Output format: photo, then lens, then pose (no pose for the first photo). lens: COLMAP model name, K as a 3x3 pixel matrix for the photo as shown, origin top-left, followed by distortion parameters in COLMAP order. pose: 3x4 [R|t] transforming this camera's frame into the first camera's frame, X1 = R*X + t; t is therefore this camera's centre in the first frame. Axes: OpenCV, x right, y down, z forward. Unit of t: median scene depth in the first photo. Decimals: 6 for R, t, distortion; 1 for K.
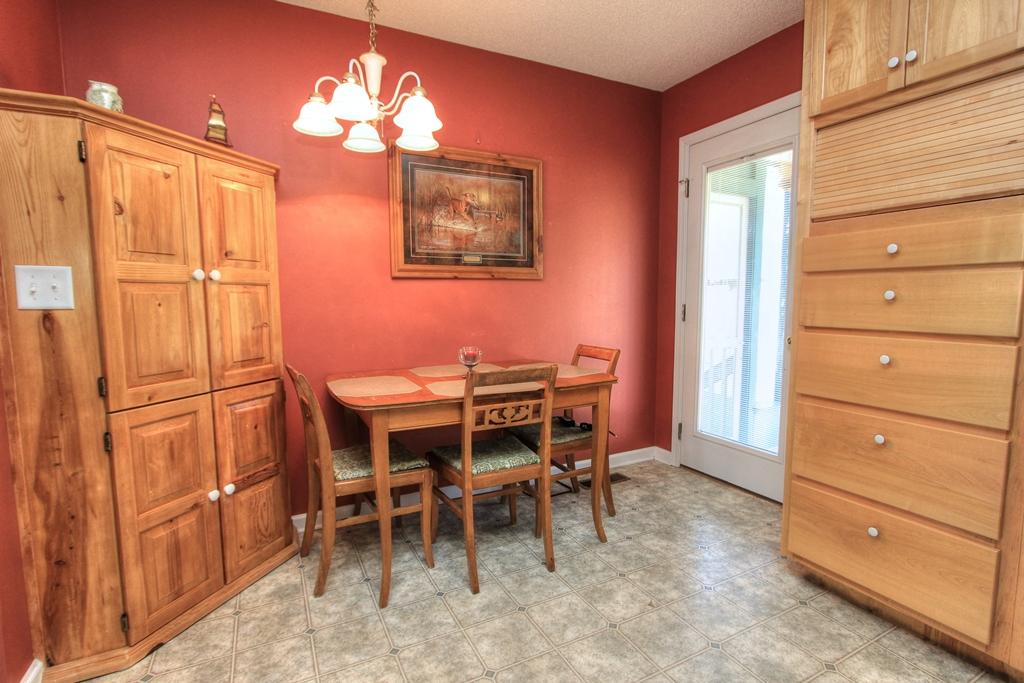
lens RADIAL K [[485.0, 0, 514.9], [0, 485.0, 347.1], [0, 0, 1]] dist [-0.018342, 0.000519]
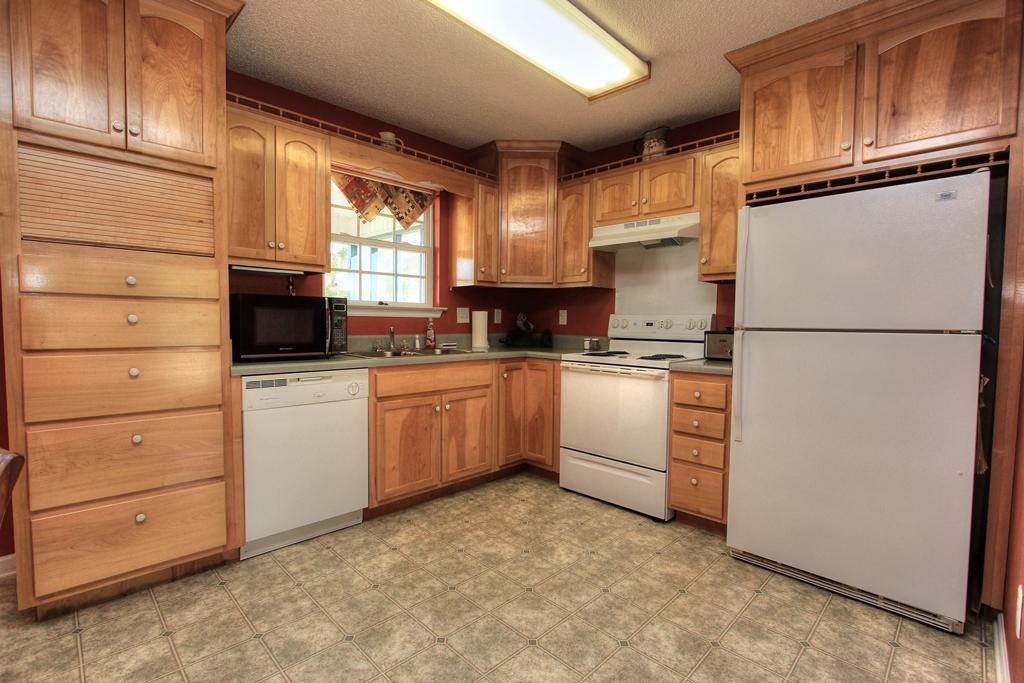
lens RADIAL K [[472.0, 0, 512.1], [0, 472.0, 347.0], [0, 0, 1]] dist [-0.019680, 0.004307]
pose [[-0.314349, -0.050055, 0.947987, -0.385743], [0.083517, 0.993279, 0.080140, -0.030160], [-0.945626, 0.104365, -0.308056, 0.280352]]
